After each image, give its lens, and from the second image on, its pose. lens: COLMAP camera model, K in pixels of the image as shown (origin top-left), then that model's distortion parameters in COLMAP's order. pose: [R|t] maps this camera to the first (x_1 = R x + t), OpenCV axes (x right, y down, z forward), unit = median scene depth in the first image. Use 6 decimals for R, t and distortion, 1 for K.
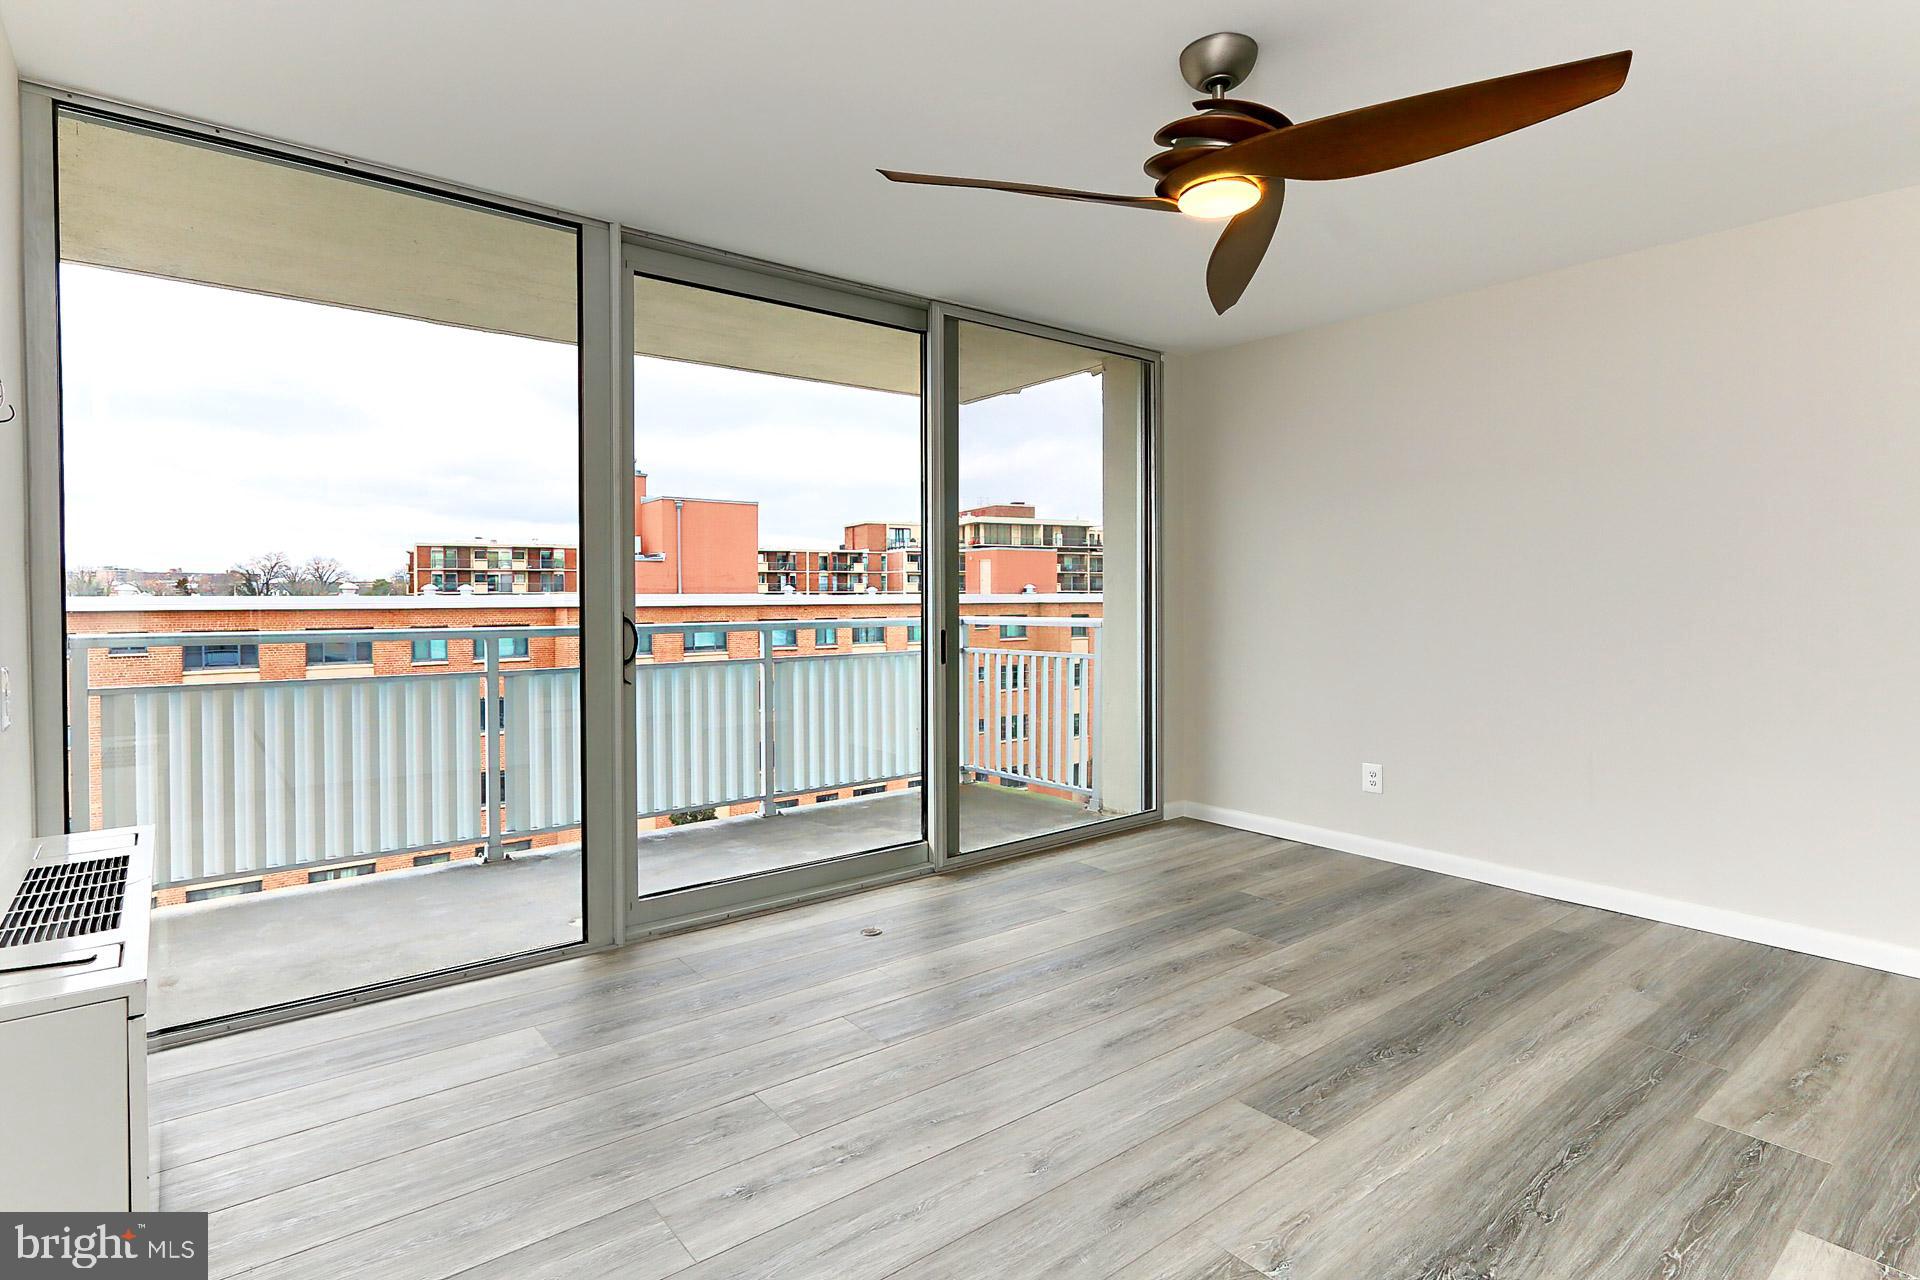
lens RADIAL K [[967.3, 0, 919.1], [0, 967.3, 588.0], [0, 0, 1]] dist [-0.009867, 0.002961]
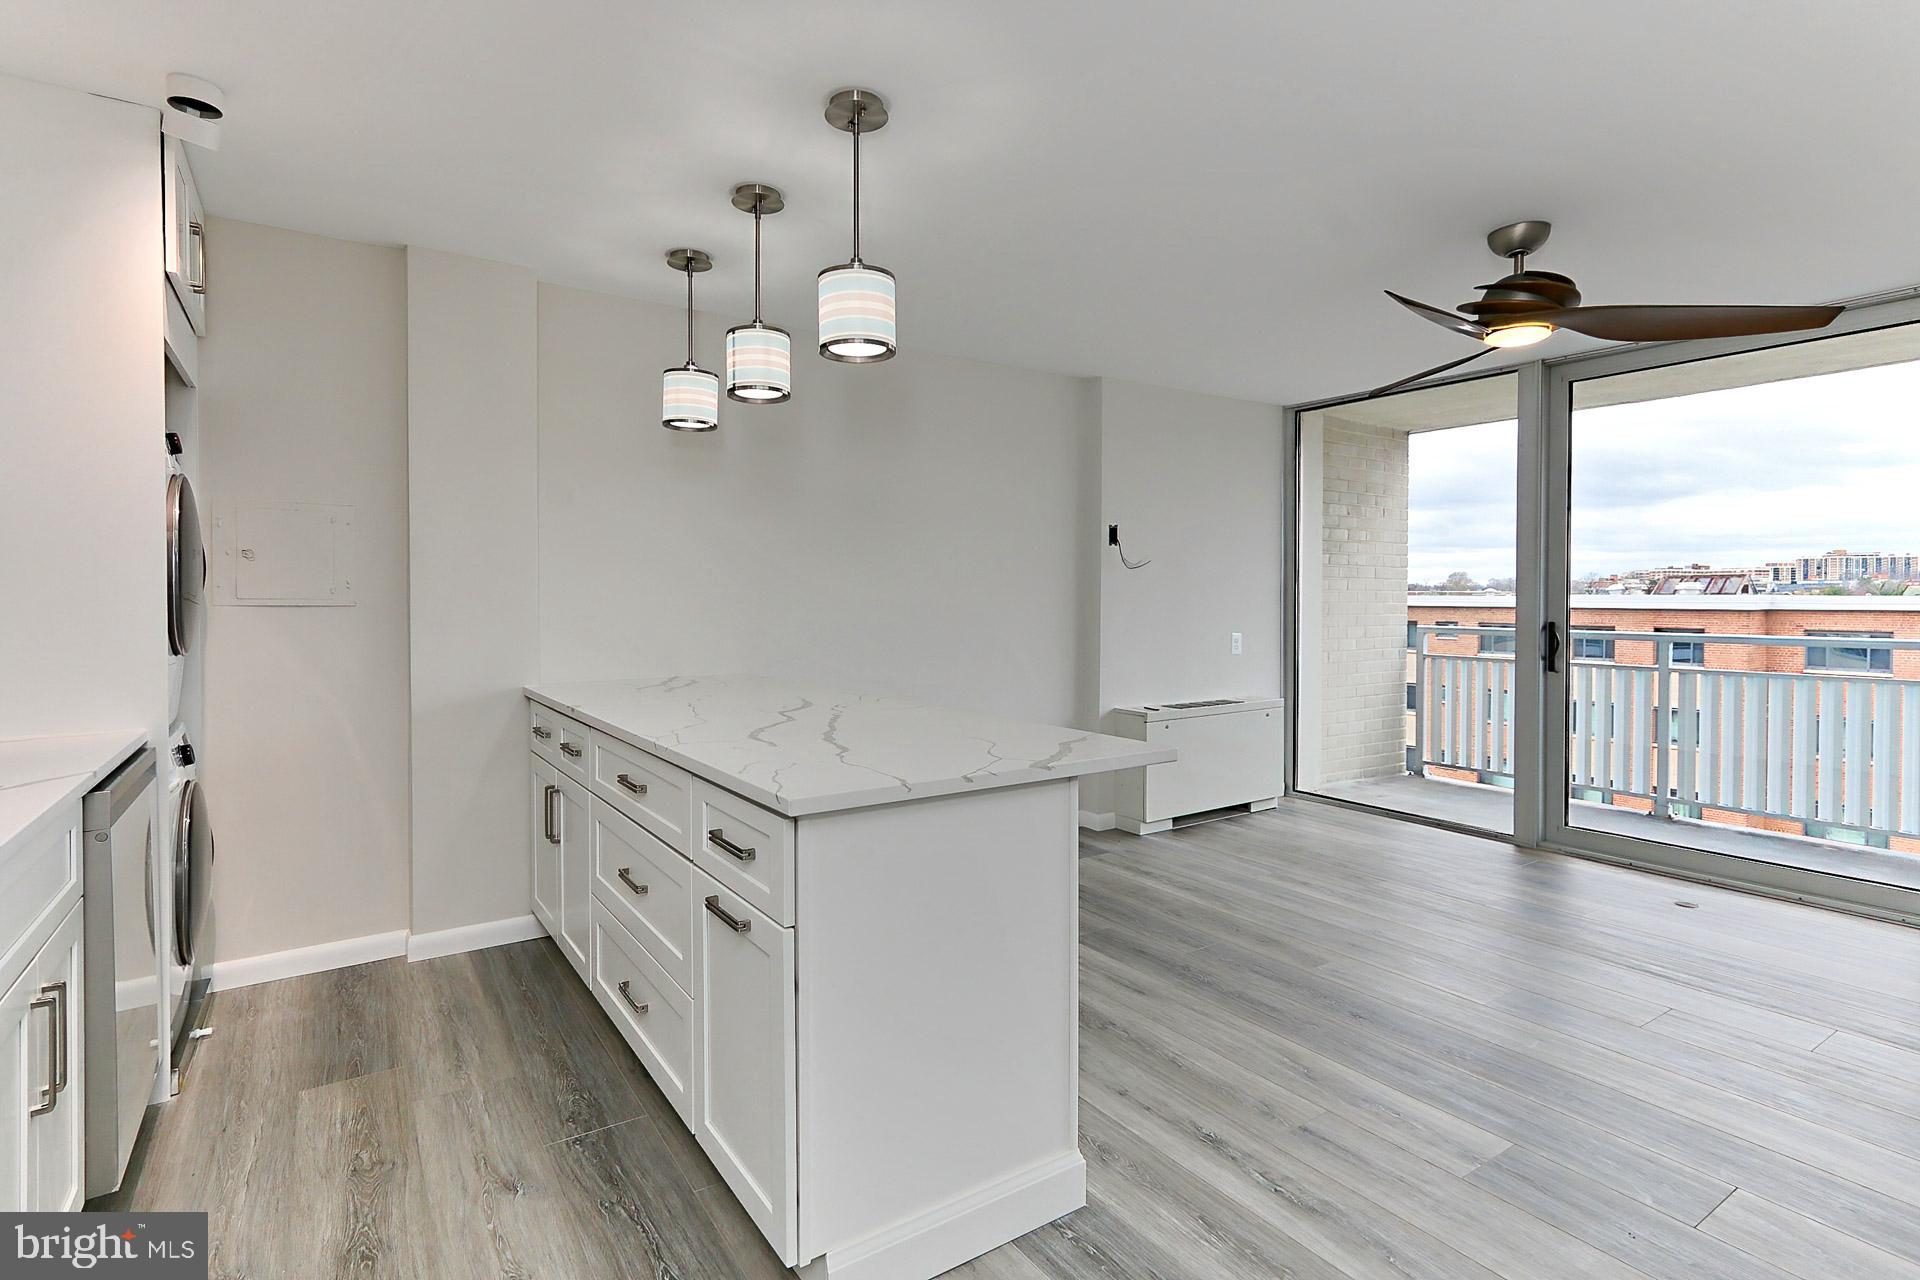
lens RADIAL K [[930.7, 0, 940.8], [0, 930.7, 617.6], [0, 0, 1]] dist [0.001077, 0.001799]
pose [[-0.073456, 0.025929, -0.996961, 1.362229], [0.012354, 0.999609, 0.025087, -0.039151], [0.997222, -0.010473, -0.073747, 0.217473]]
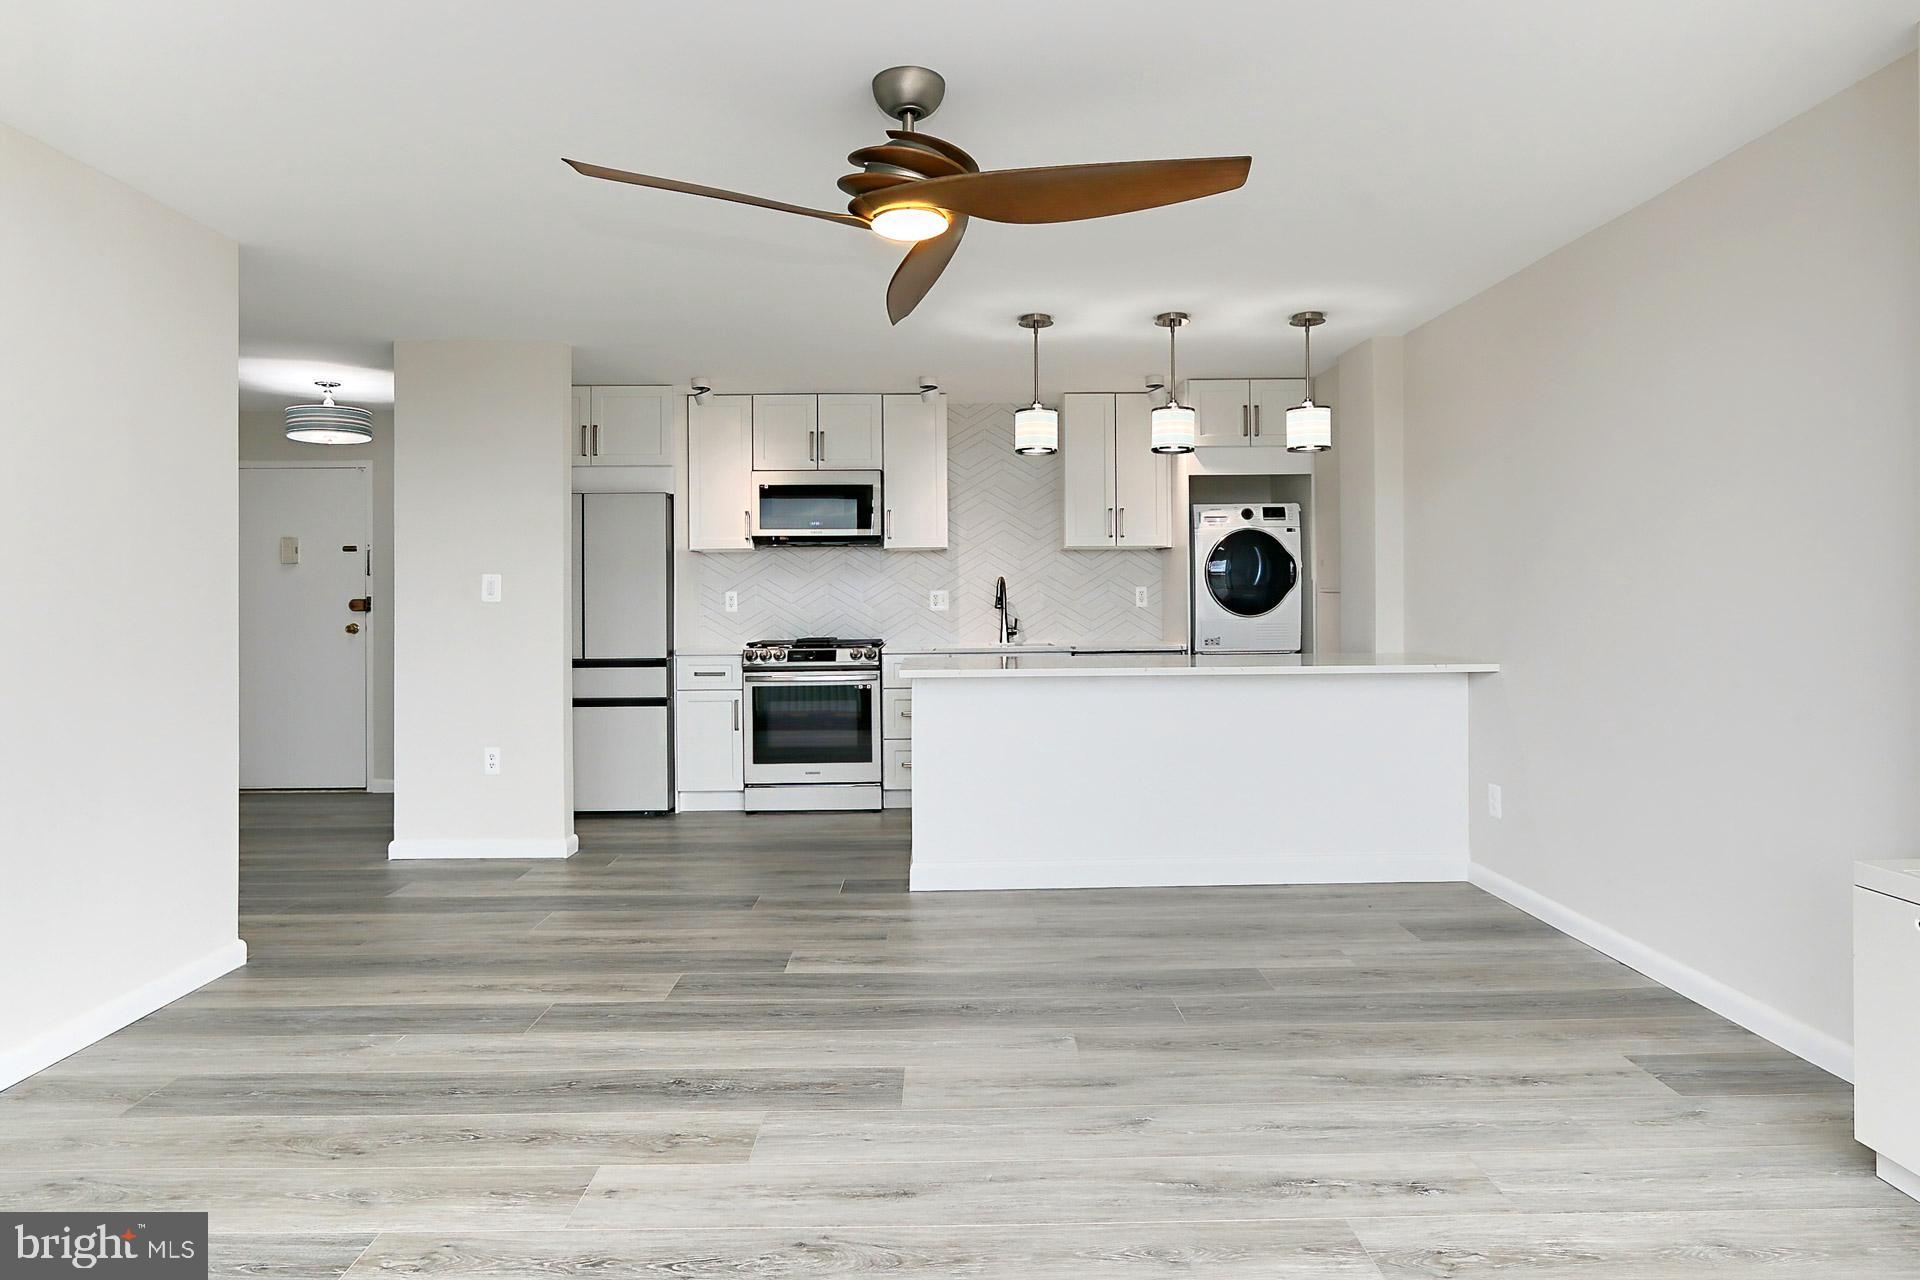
lens RADIAL K [[1024.8, 0, 920.6], [0, 1024.8, 584.8], [0, 0, 1]] dist [-0.009828, 0.003225]
pose [[-0.786982, 0.021275, 0.616609, -0.299850], [0.005256, 0.999600, -0.027782, 0.000496], [-0.616954, -0.018622, -0.786779, 1.478242]]
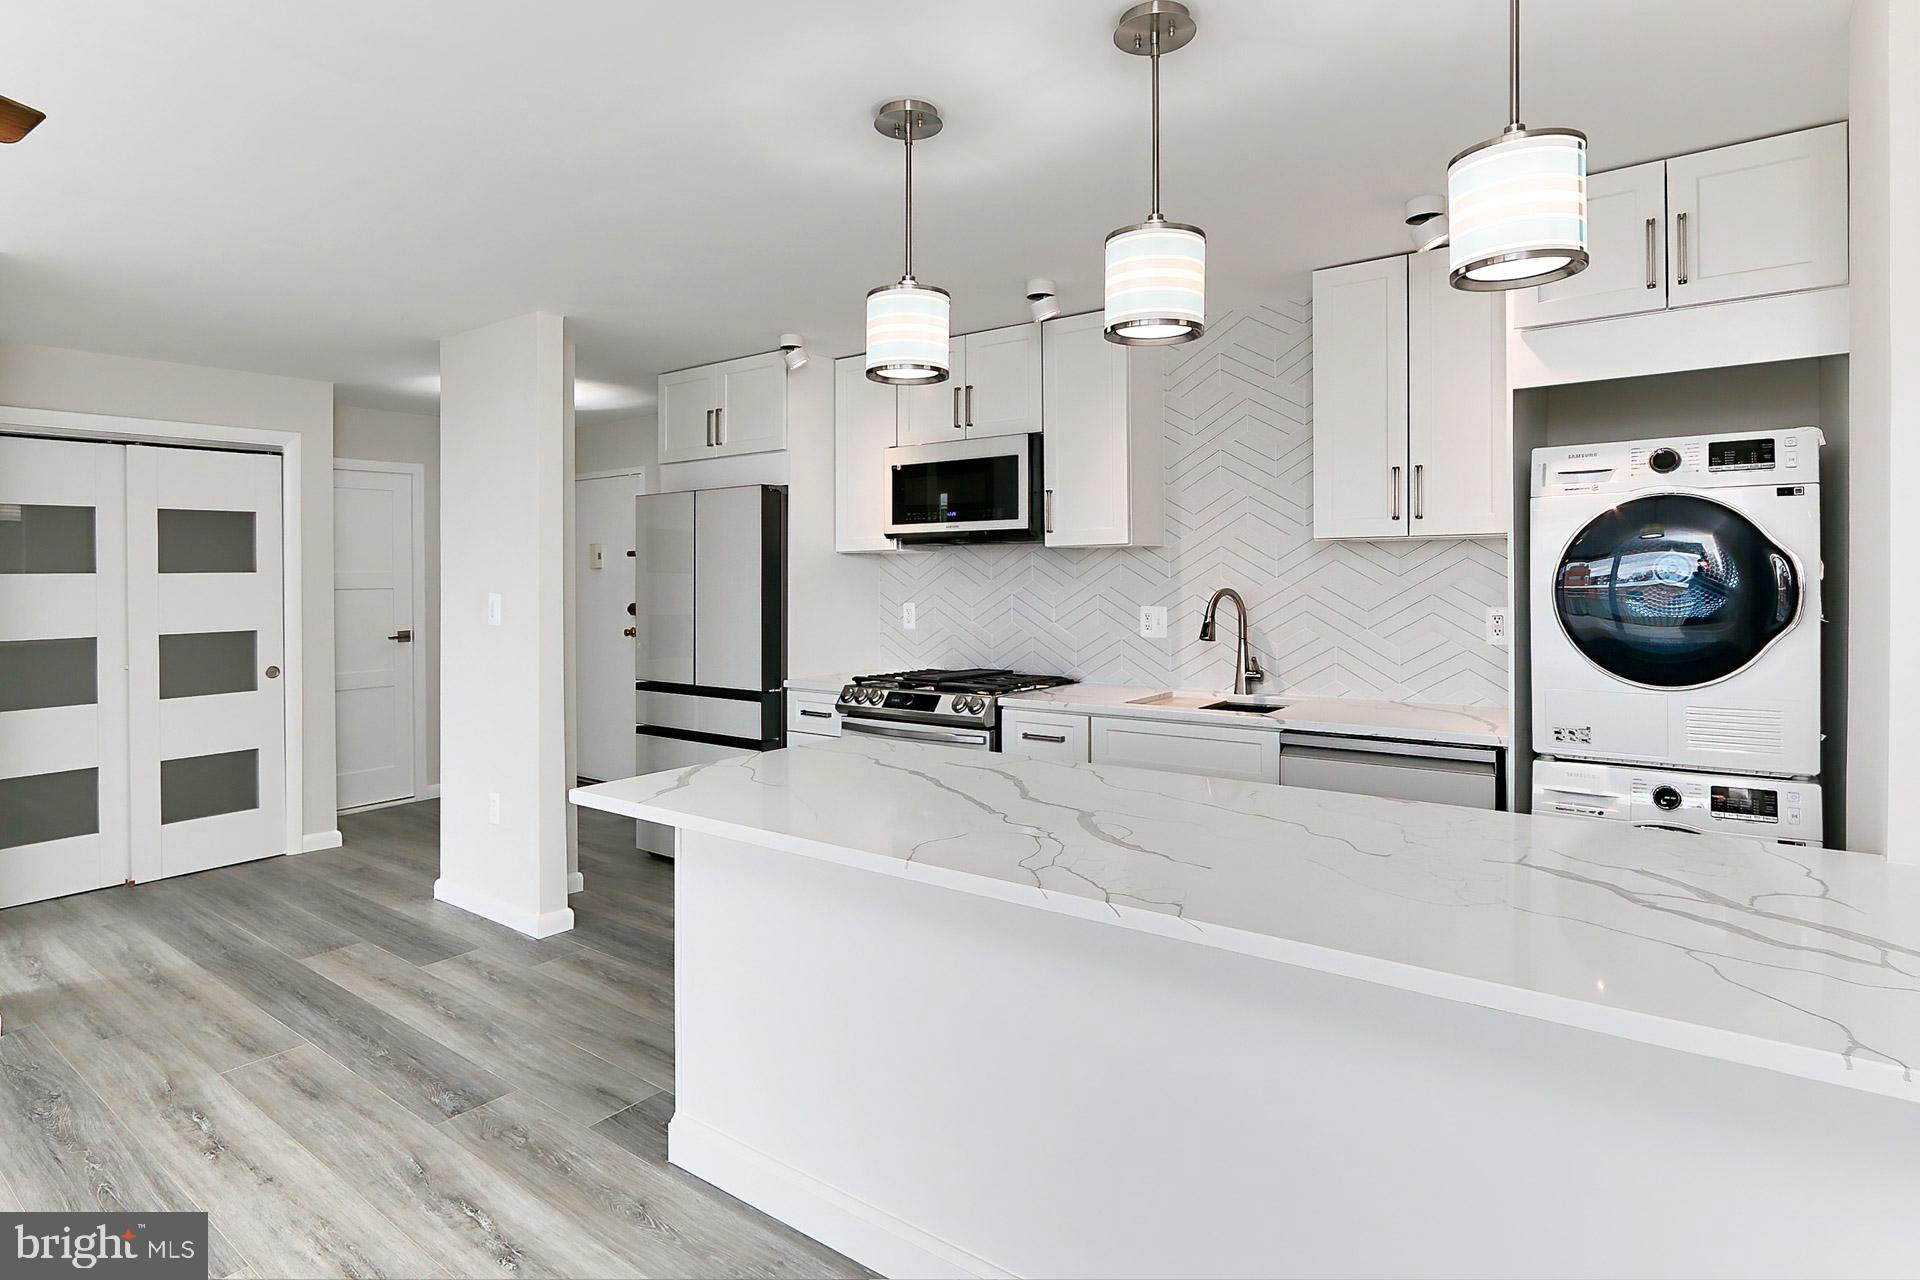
lens RADIAL K [[967.3, 0, 966.4], [0, 967.3, 572.5], [0, 0, 1]] dist [-0.009867, 0.002961]
pose [[-0.275852, 0.013509, 0.961105, -0.211111], [-0.002645, 0.999887, -0.014814, -0.082665], [-0.961196, -0.006628, -0.275785, 0.253923]]
